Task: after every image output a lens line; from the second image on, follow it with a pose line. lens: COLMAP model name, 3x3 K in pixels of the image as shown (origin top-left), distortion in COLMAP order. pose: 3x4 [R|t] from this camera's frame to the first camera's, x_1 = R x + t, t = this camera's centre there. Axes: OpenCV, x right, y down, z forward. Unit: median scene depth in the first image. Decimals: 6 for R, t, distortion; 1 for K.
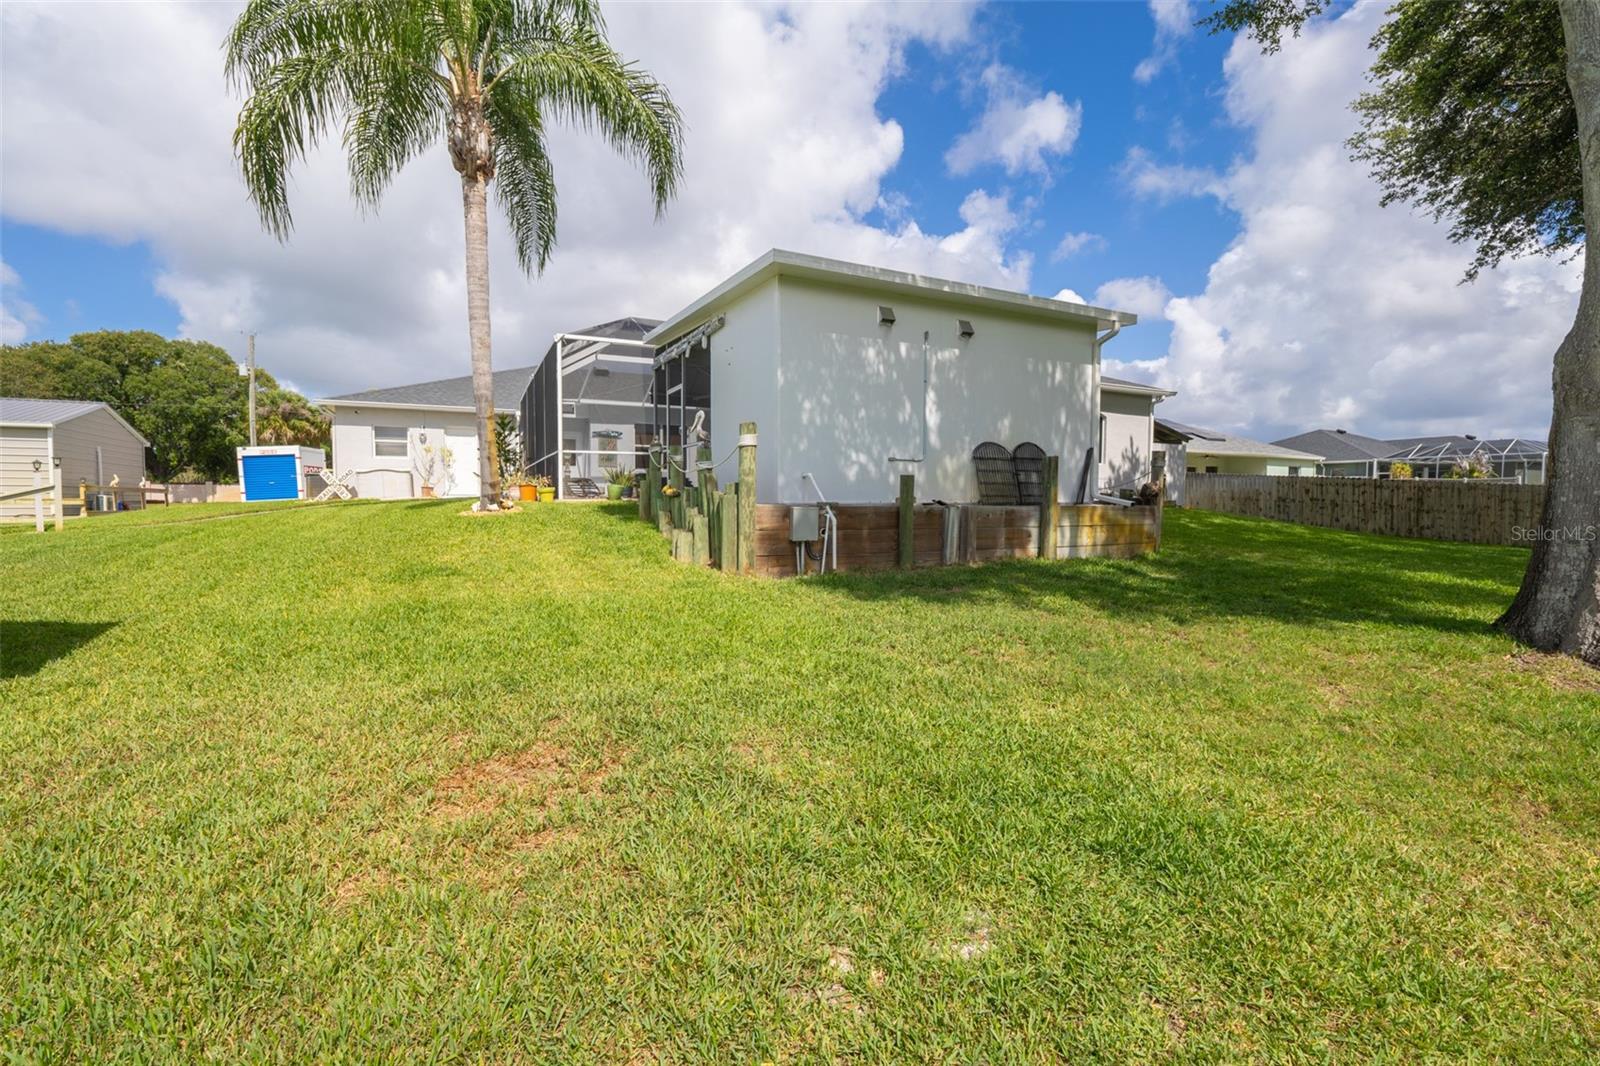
lens RADIAL K [[675.5, 0, 799.2], [0, 675.5, 529.2], [0, 0, 1]] dist [-0.011719, -0.000090]
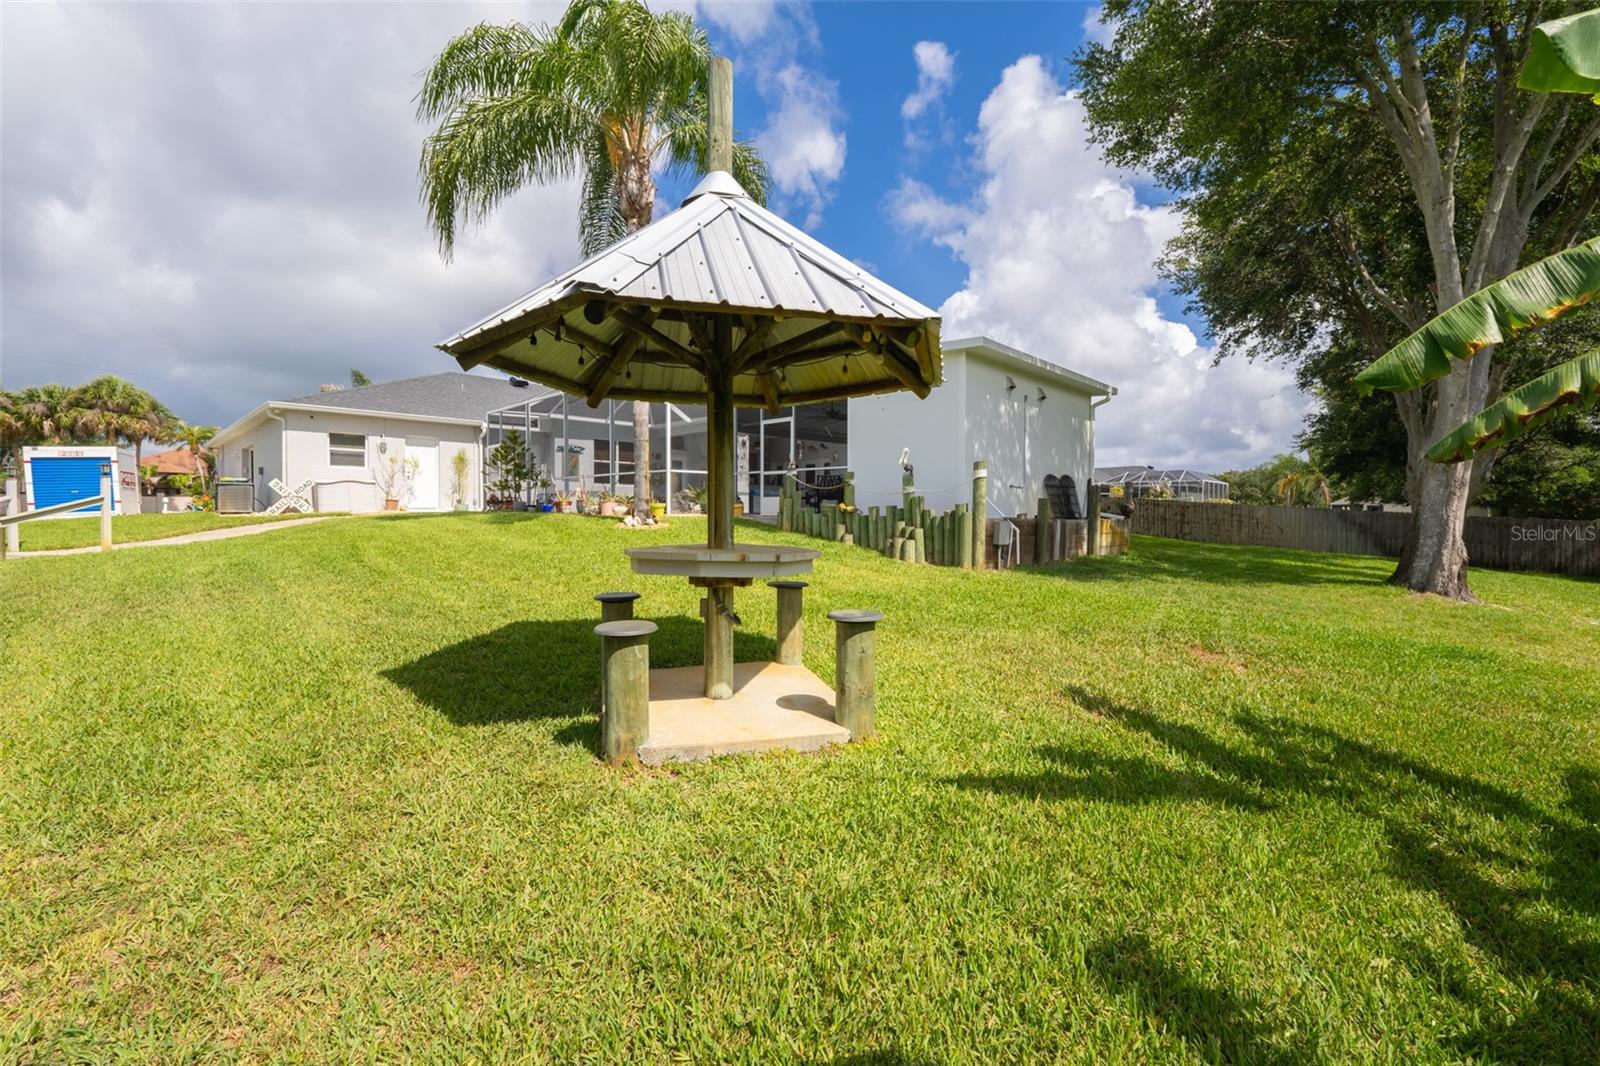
lens RADIAL K [[669.9, 0, 800.0], [0, 669.9, 533.0], [0, 0, 1]] dist [-0.016326, -0.000539]
pose [[0.941249, -0.008117, 0.337615, -0.328388], [0.012672, 0.999856, -0.011292, 0.001256], [-0.337475, 0.014907, 0.941216, -0.063361]]
